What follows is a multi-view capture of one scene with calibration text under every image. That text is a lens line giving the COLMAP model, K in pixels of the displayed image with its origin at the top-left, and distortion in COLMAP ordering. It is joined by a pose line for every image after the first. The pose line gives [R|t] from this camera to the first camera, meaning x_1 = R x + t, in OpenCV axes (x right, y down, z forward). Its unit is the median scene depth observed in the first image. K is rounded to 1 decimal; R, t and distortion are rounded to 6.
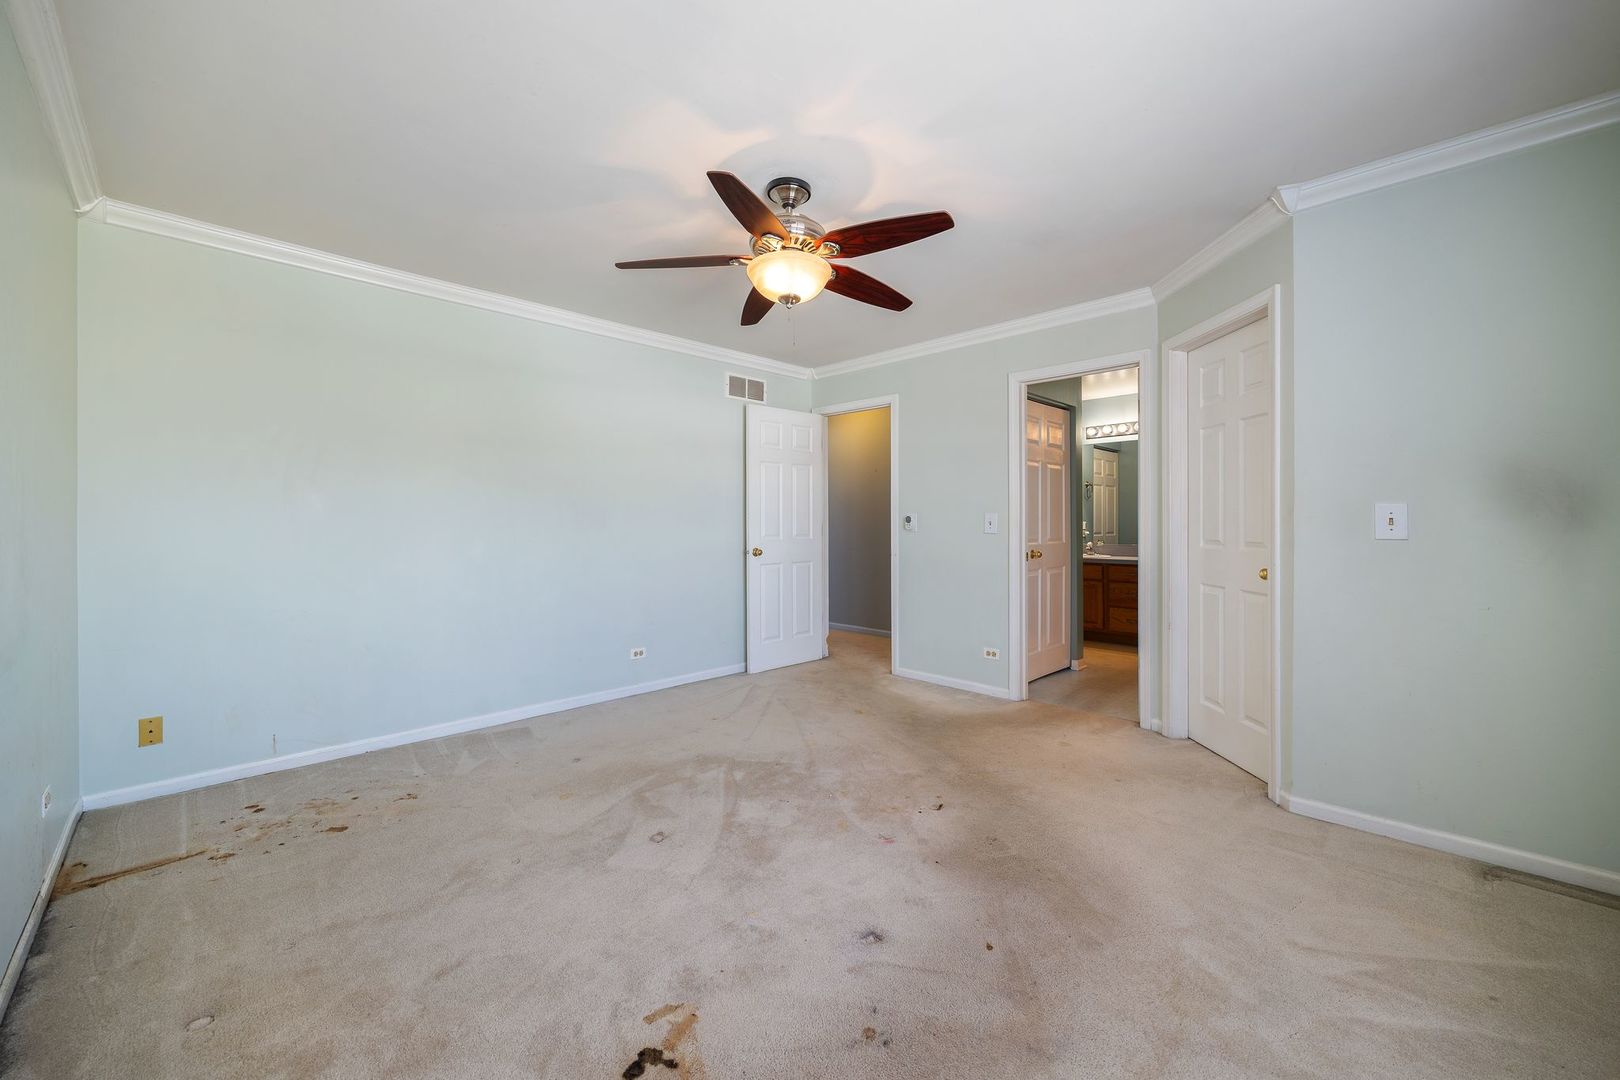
lens RADIAL K [[620.2, 0, 809.0], [0, 620.2, 531.8], [0, 0, 1]] dist [0.000939, 0.000058]
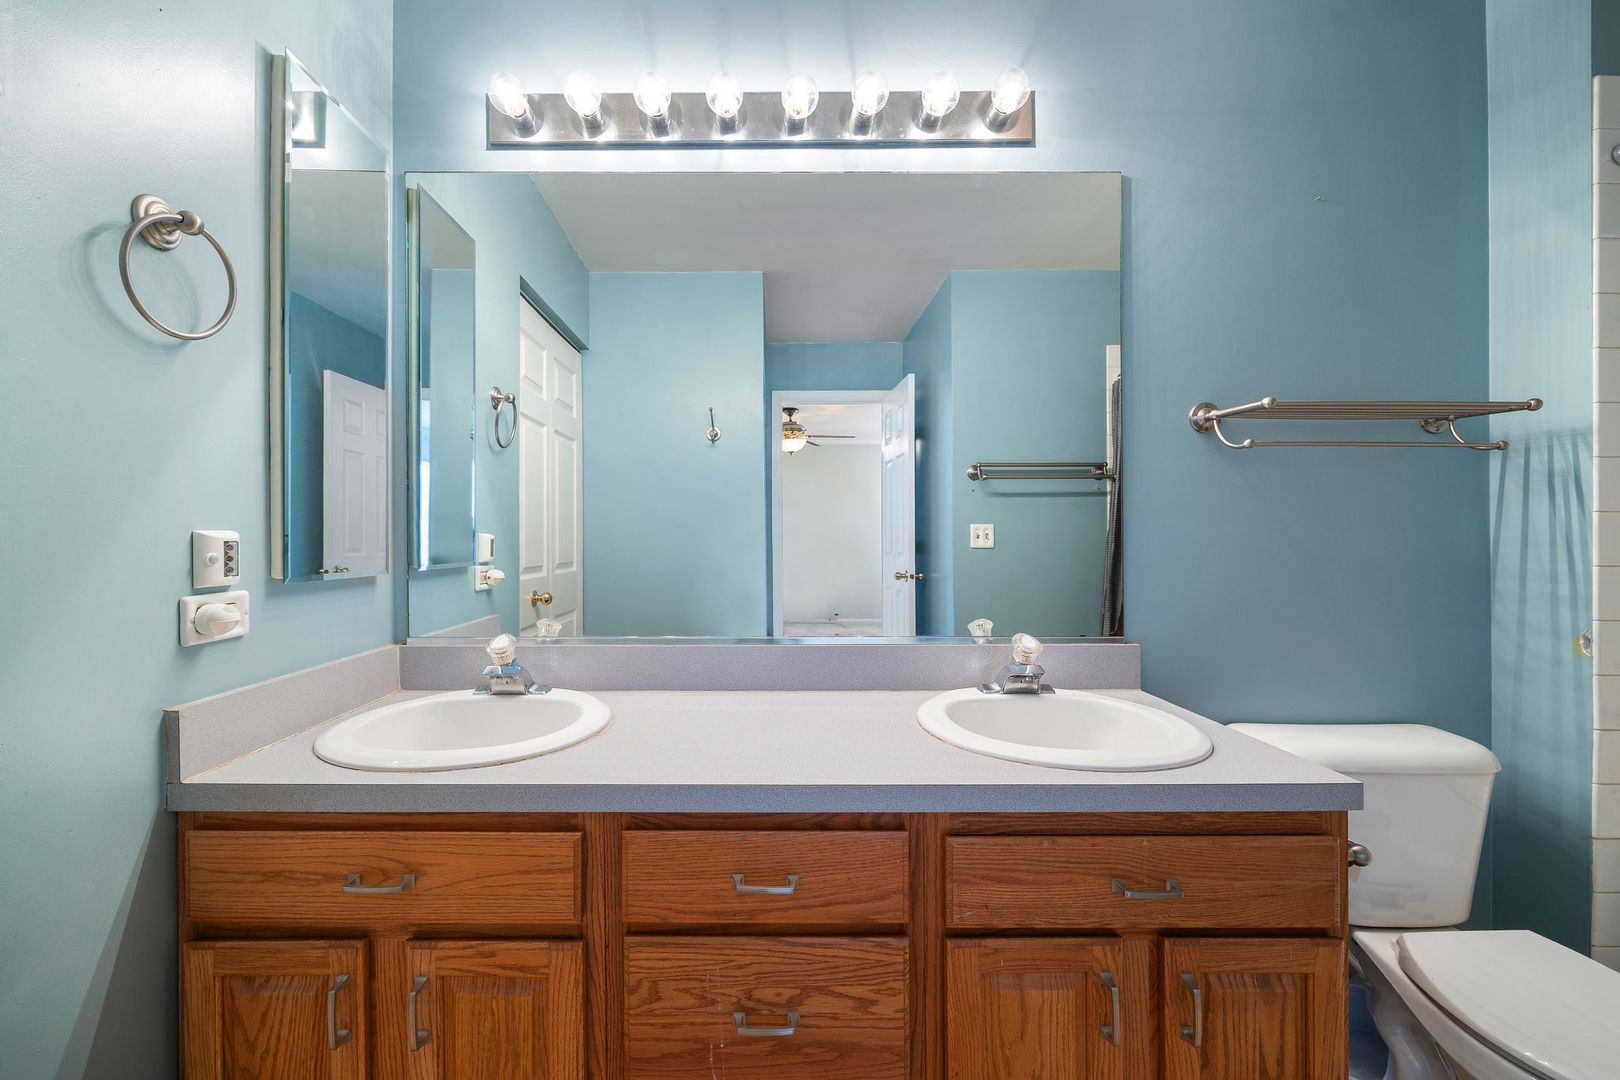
lens RADIAL K [[620.2, 0, 809.0], [0, 620.2, 531.8], [0, 0, 1]] dist [0.000939, 0.000058]
pose [[0.642288, 0.005322, 0.766445, 0.334039], [0.002979, 0.999951, -0.009440, -0.015826], [-0.766457, 0.008346, 0.642241, 0.732676]]
